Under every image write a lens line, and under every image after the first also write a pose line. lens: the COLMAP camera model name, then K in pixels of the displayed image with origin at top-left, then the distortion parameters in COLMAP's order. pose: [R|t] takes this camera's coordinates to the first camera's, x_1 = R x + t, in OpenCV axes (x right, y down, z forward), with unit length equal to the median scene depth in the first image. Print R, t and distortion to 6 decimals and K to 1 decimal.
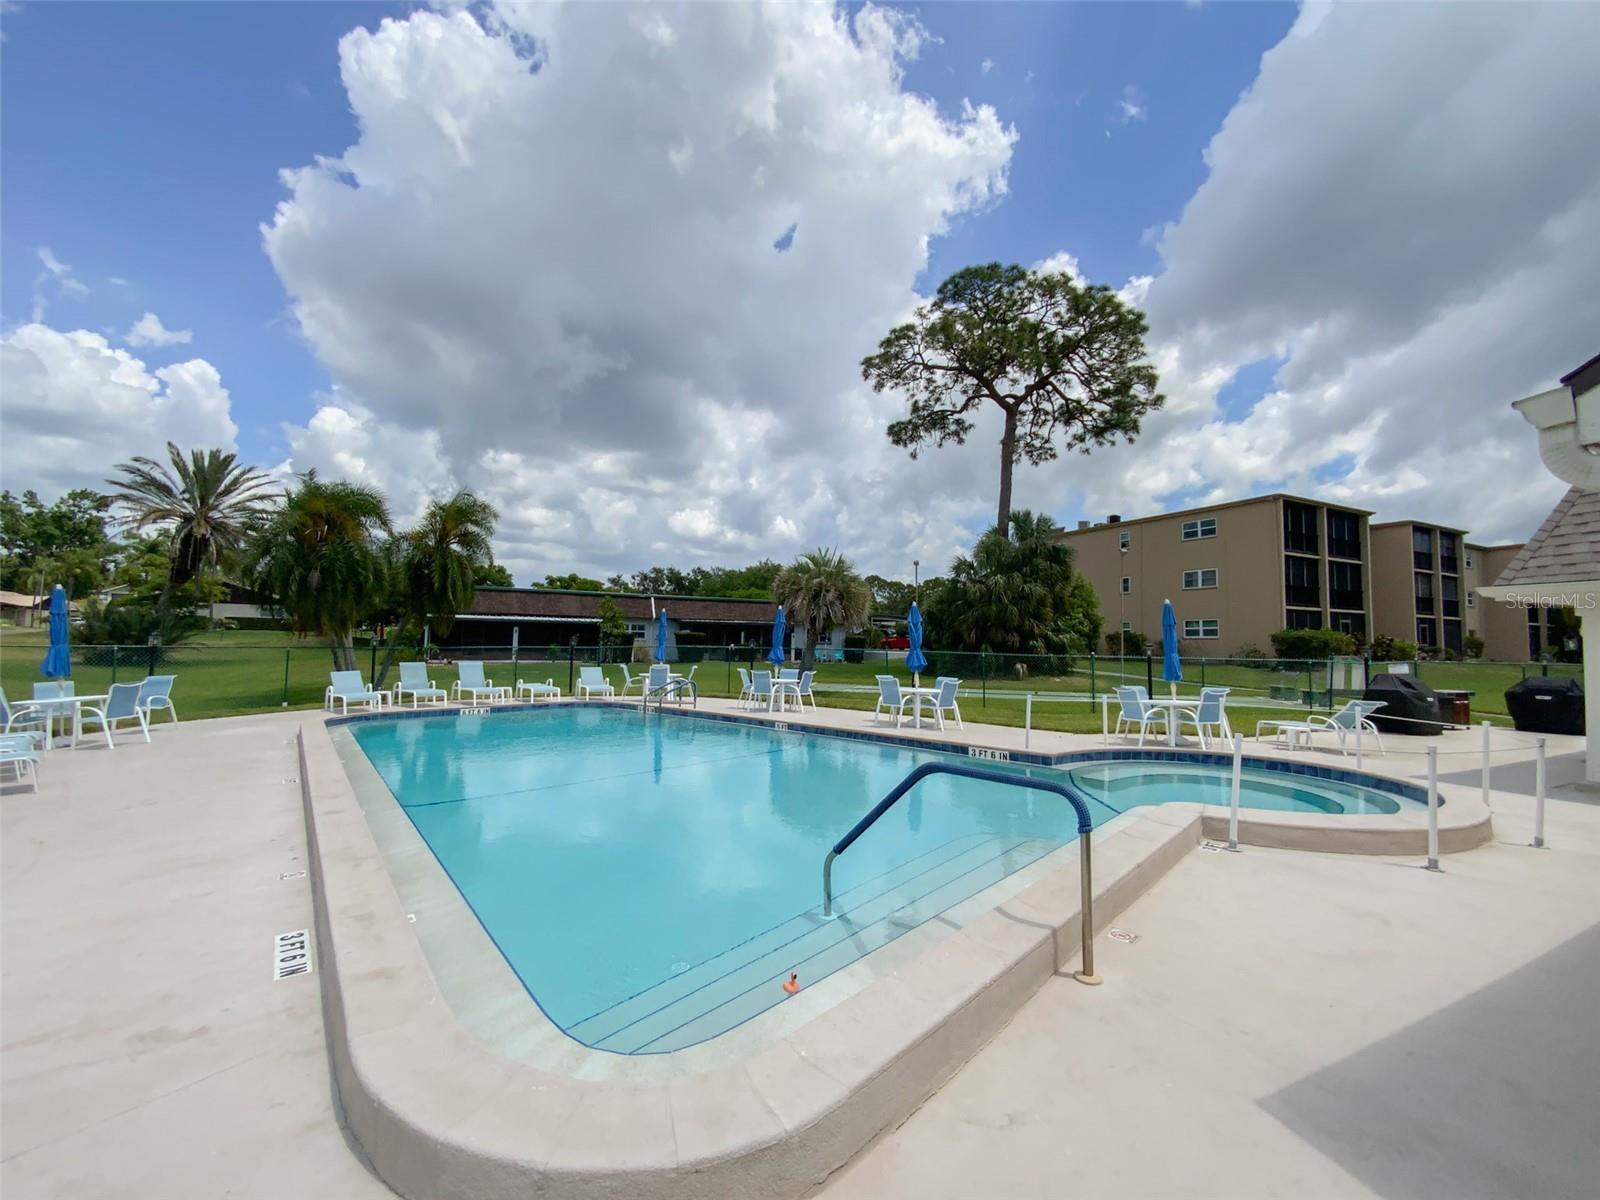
lens RADIAL K [[660.1, 0, 800.0], [0, 660.1, 600.0], [0, 0, 1]] dist [0.000032, -0.000200]
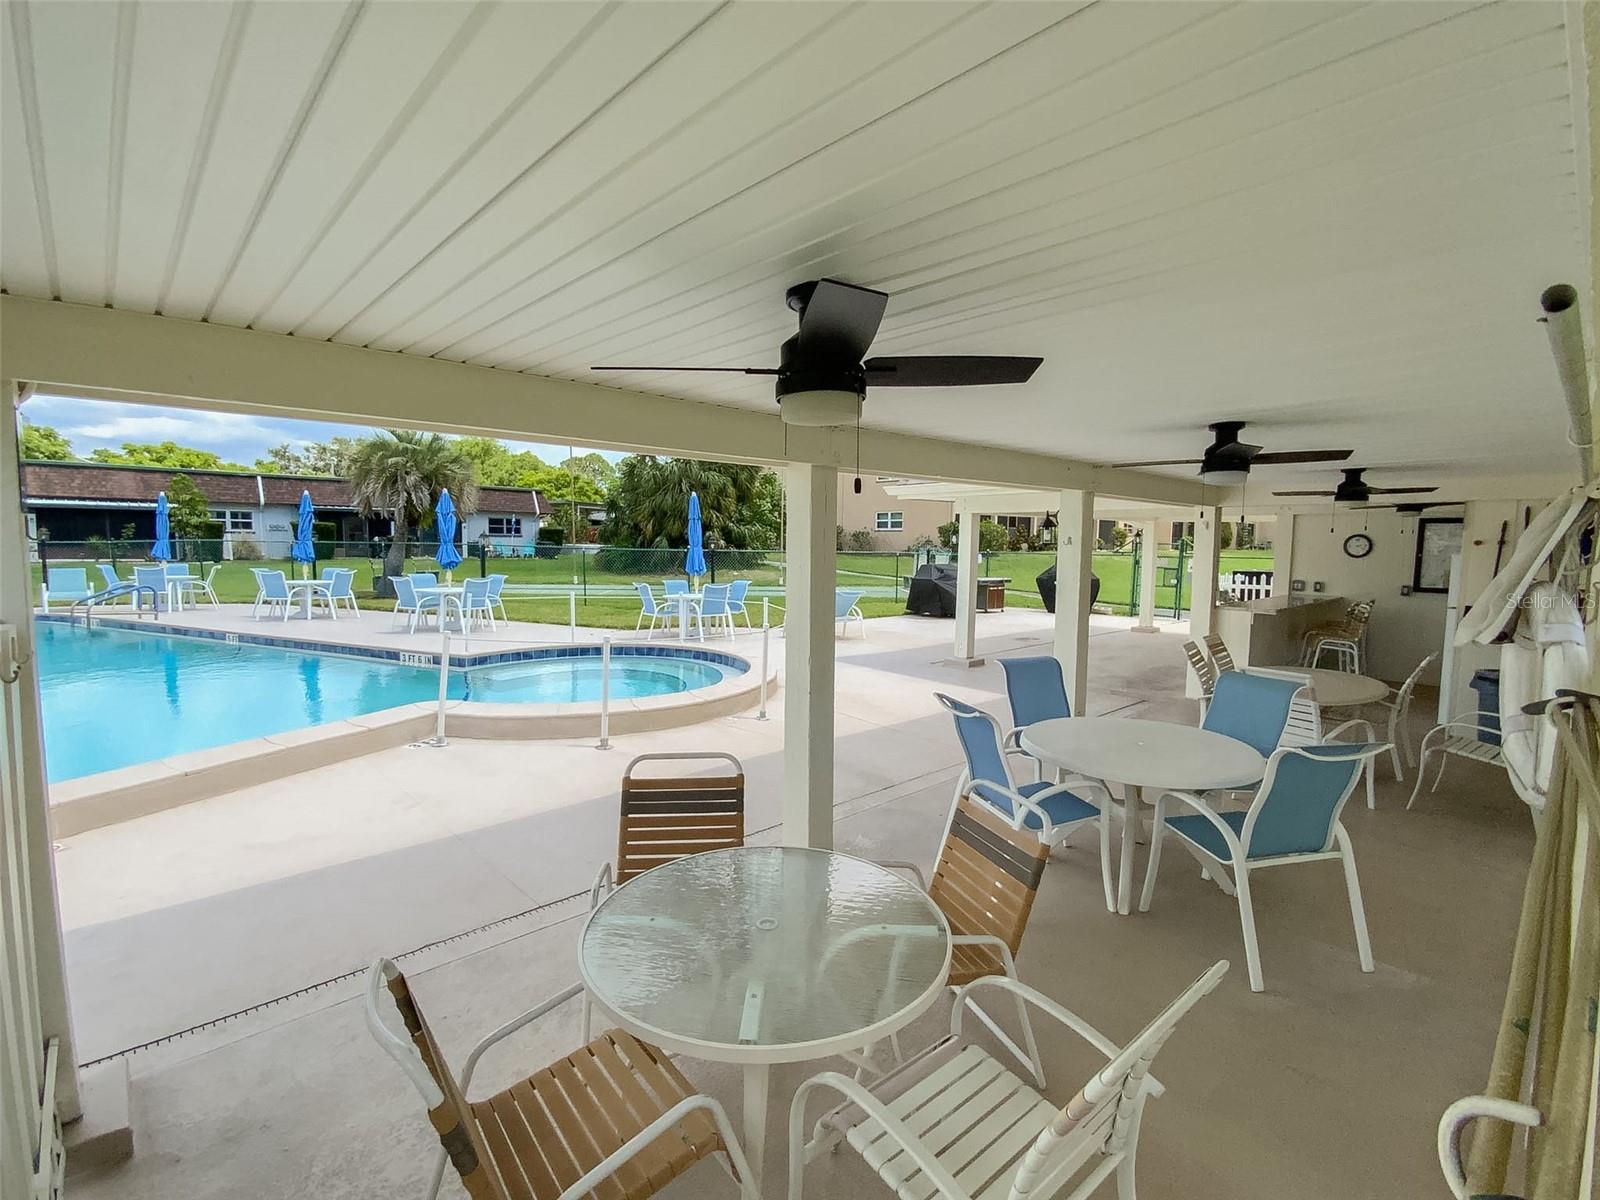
lens RADIAL K [[735.8, 0, 800.0], [0, 735.8, 600.0], [0, 0, 1]] dist [-0.000030, -0.000441]
pose [[0.956125, -0.026022, 0.291800, 0.152326], [-0.018771, 0.988559, 0.149663, -0.002243], [-0.292356, -0.148574, 0.944698, -0.030130]]
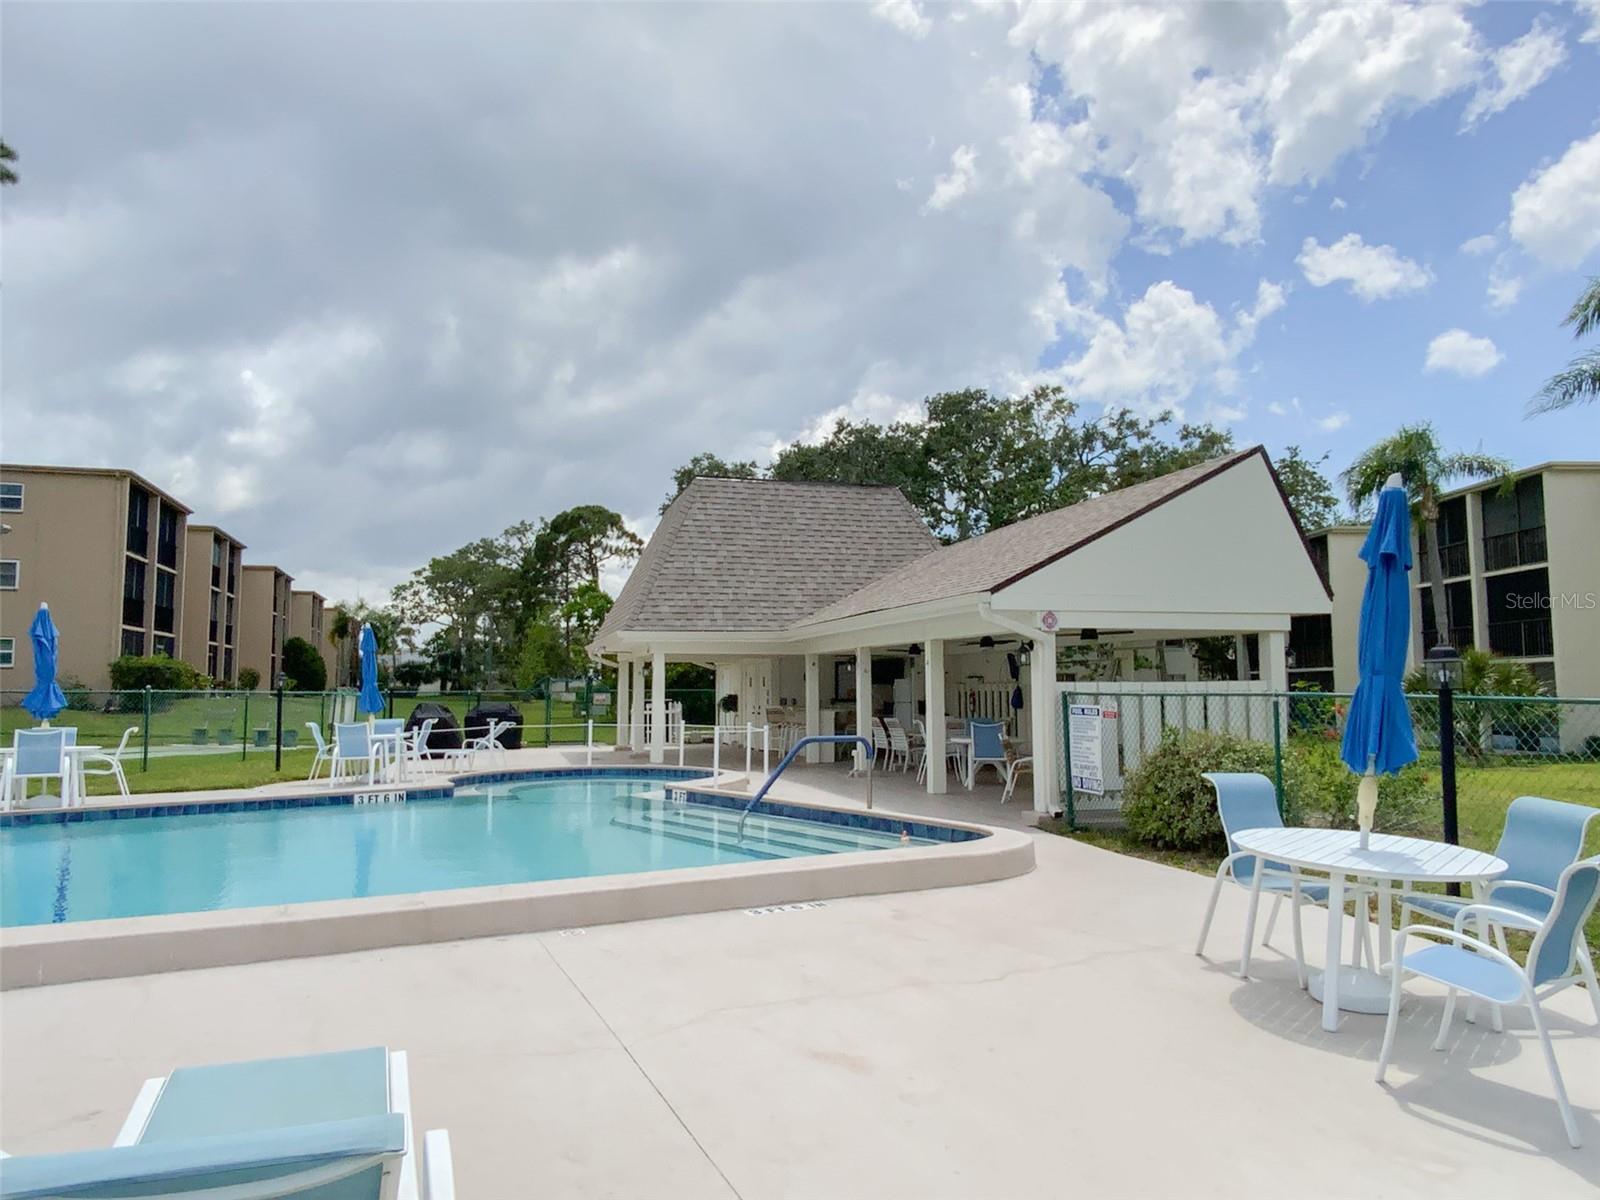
lens RADIAL K [[1036.2, 0, 800.0], [0, 1036.2, 600.0], [0, 0, 1]] dist [-0.002632, -0.000665]
pose [[0.172920, 0.070609, 0.982402, -0.297009], [-0.061075, 0.996276, -0.060856, 0.007177], [-0.983041, -0.049477, 0.176588, 0.071621]]
